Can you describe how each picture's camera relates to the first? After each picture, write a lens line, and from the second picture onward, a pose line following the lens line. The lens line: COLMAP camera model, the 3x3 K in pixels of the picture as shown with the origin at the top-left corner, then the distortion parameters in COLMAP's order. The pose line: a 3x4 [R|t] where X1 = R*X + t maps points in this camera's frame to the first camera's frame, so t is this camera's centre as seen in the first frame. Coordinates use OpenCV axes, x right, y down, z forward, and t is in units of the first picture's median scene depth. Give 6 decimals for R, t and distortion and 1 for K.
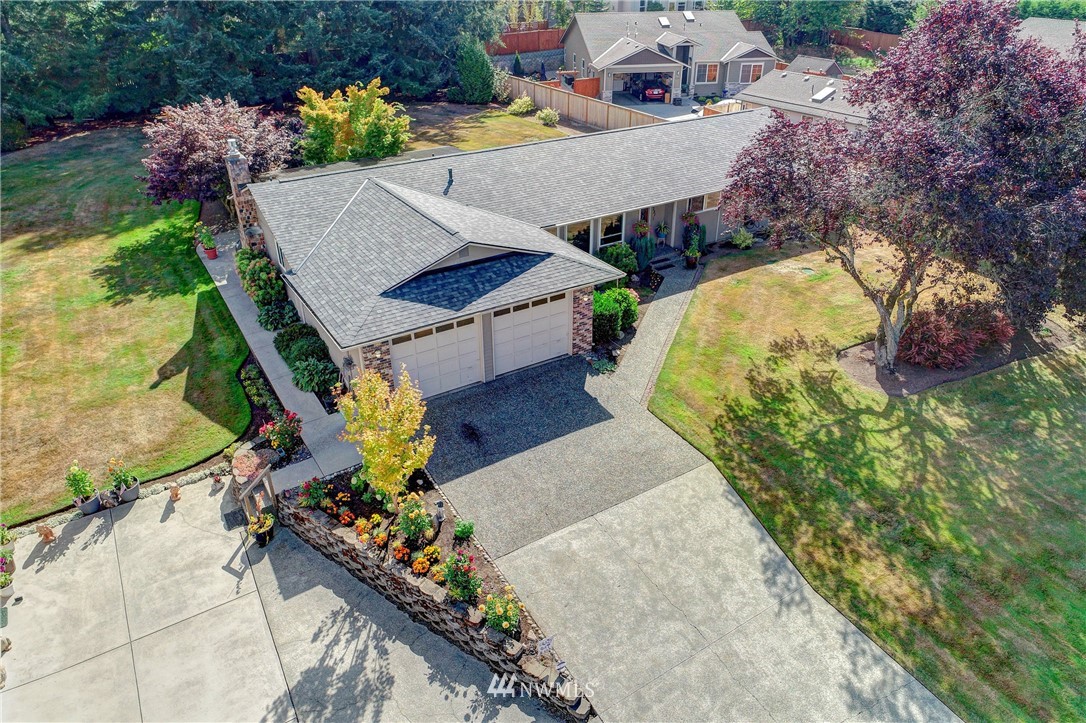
lens RADIAL K [[731.3, 0, 543.5], [0, 731.3, 361.9], [0, 0, 1]] dist [-0.000149, 0.002058]
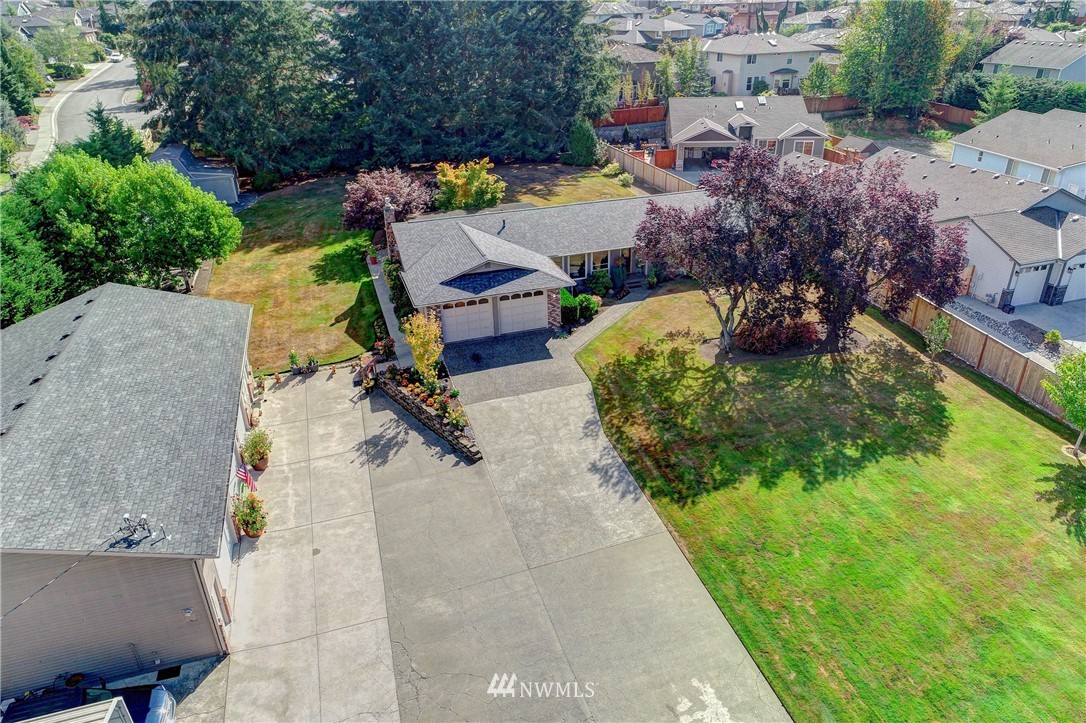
lens RADIAL K [[731.3, 0, 546.2], [0, 731.3, 361.7], [0, 0, 1]] dist [-0.000149, 0.002058]
pose [[0.970365, 0.092536, -0.223222, 0.445285], [-0.102826, 0.994087, -0.034896, 0.136013], [0.218673, 0.056815, 0.974143, -0.733023]]
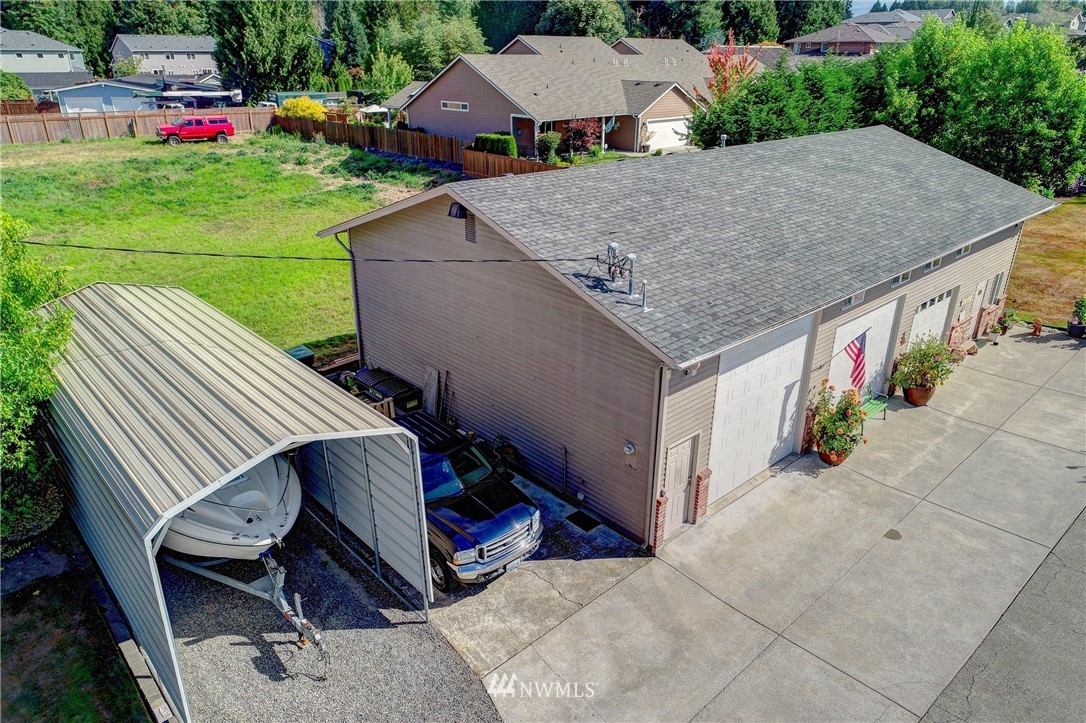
lens RADIAL K [[731.3, 0, 541.4], [0, 731.3, 360.7], [0, 0, 1]] dist [-0.000149, 0.002058]
pose [[0.194669, 0.383086, -0.902967, 0.304094], [-0.487589, 0.836574, 0.249800, 0.302234], [0.851094, 0.391648, 0.349643, -0.186028]]
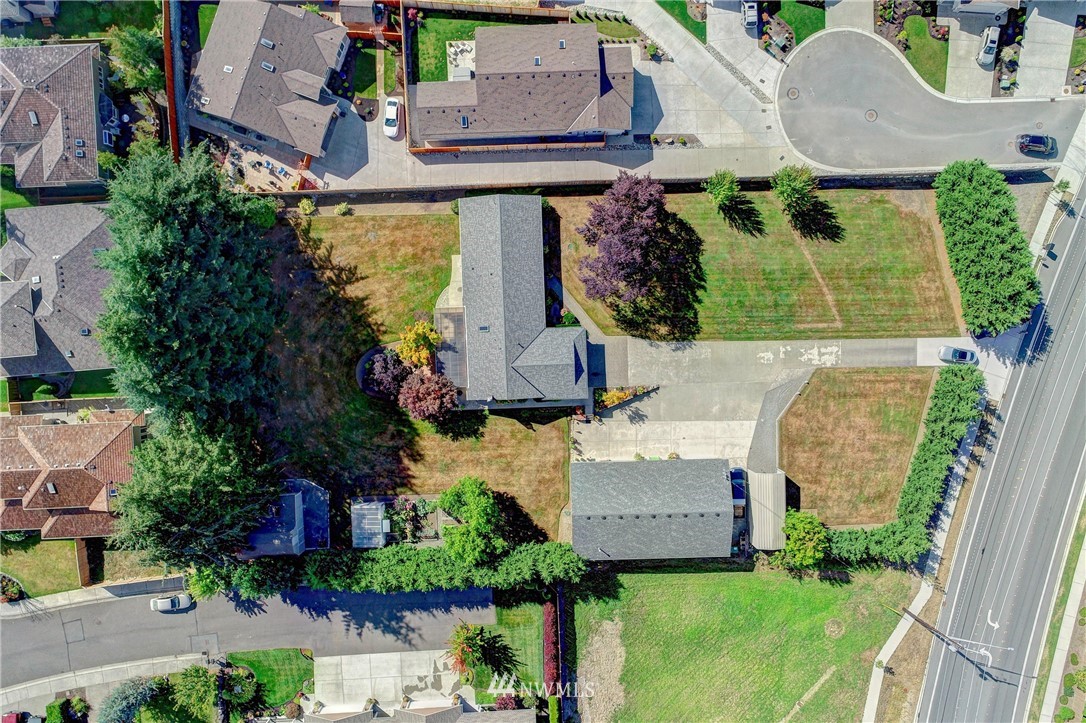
lens RADIAL K [[731.3, 0, 543.8], [0, 731.3, 363.5], [0, 0, 1]] dist [-0.000149, 0.002058]
pose [[0.496993, -0.867532, -0.019624, -0.093696], [0.421035, 0.221306, 0.879633, -3.615446], [-0.758767, -0.445434, 0.475249, -0.824379]]
